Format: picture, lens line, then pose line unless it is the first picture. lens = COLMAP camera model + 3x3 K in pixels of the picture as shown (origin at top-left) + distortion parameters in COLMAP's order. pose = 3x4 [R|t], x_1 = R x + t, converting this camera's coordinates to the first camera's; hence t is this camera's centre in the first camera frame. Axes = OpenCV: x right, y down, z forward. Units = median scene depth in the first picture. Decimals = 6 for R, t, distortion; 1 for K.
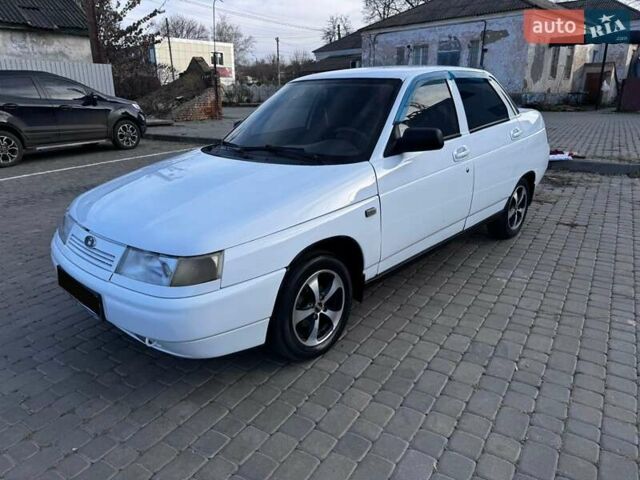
lens RADIAL K [[447.2, 0, 316.2], [0, 447.2, 240.8], [0, 0, 1]] dist [0.042252, -0.039818]
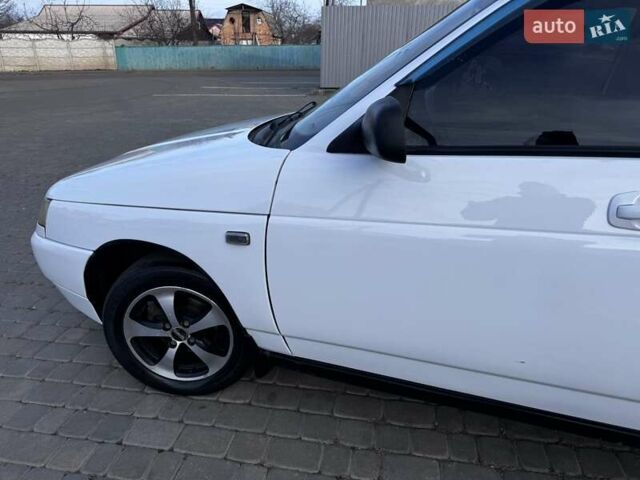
lens RADIAL K [[446.6, 0, 321.3], [0, 446.6, 240.4], [0, 0, 1]] dist [0.039763, -0.042805]
pose [[0.397892, 0.372416, -0.838444, 0.165691], [-0.289878, 0.918118, 0.270241, -0.063931], [0.870432, 0.135520, 0.473267, 0.218829]]
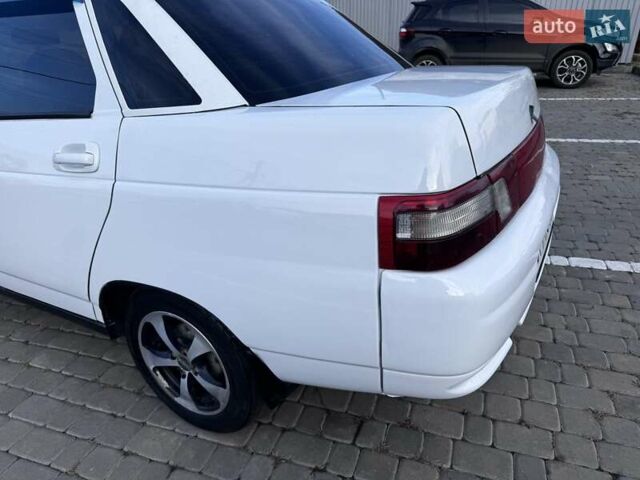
lens RADIAL K [[452.0, 0, 322.4], [0, 452.0, 244.6], [0, 0, 1]] dist [-0.002934, -0.004108]
pose [[0.253712, 0.423828, -0.869483, 0.341487], [-0.273236, 0.893688, 0.355898, -0.146051], [0.927886, 0.147278, 0.342544, 0.438170]]
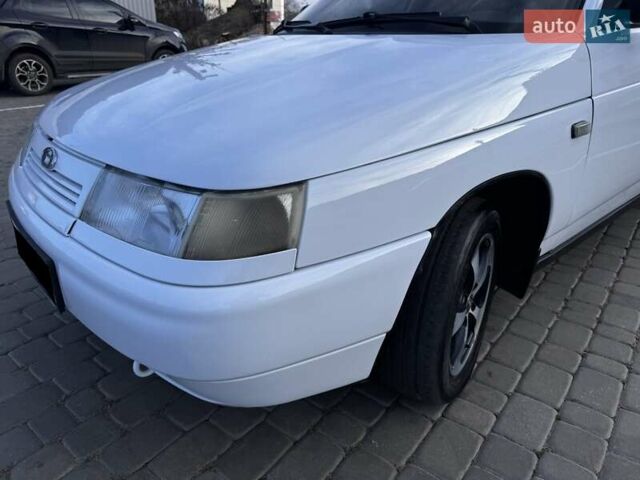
lens RADIAL K [[451.5, 0, 317.0], [0, 451.5, 242.7], [0, 0, 1]] dist [0.039262, -0.044056]
pose [[0.994613, 0.062067, -0.083024, -0.032628], [-0.053758, 0.993652, 0.098826, 0.007494], [0.088631, -0.093830, 0.991635, 0.117497]]
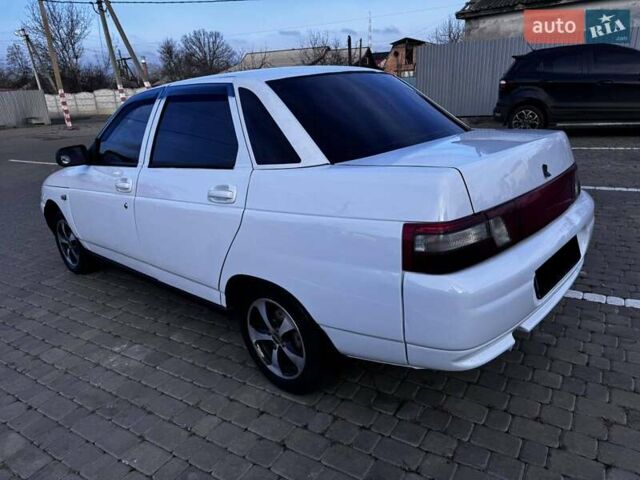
lens RADIAL K [[448.9, 0, 317.3], [0, 448.9, 235.8], [0, 0, 1]] dist [0.044304, -0.059129]
pose [[0.021429, 0.333071, -0.942658, 0.407233], [-0.254369, 0.913663, 0.317043, -0.162909], [0.966870, 0.232989, 0.104301, 0.438119]]
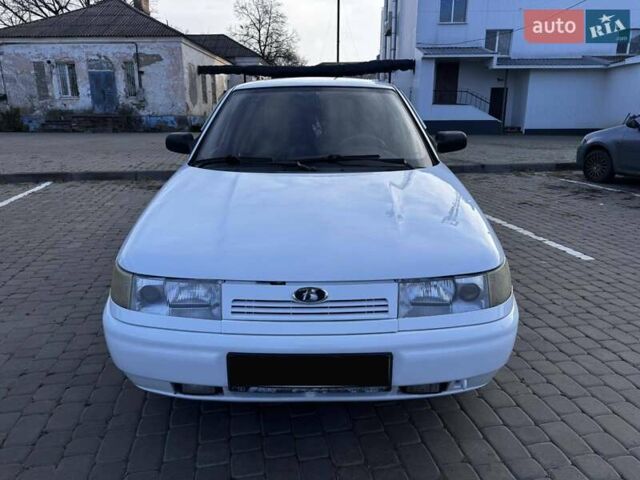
lens RADIAL K [[451.5, 0, 317.0], [0, 451.5, 242.7], [0, 0, 1]] dist [0.039262, -0.044056]
pose [[0.727221, -0.179468, 0.662526, -0.229346], [0.209763, 0.977145, 0.034447, -0.024201], [-0.653566, 0.113923, 0.748246, 0.111975]]
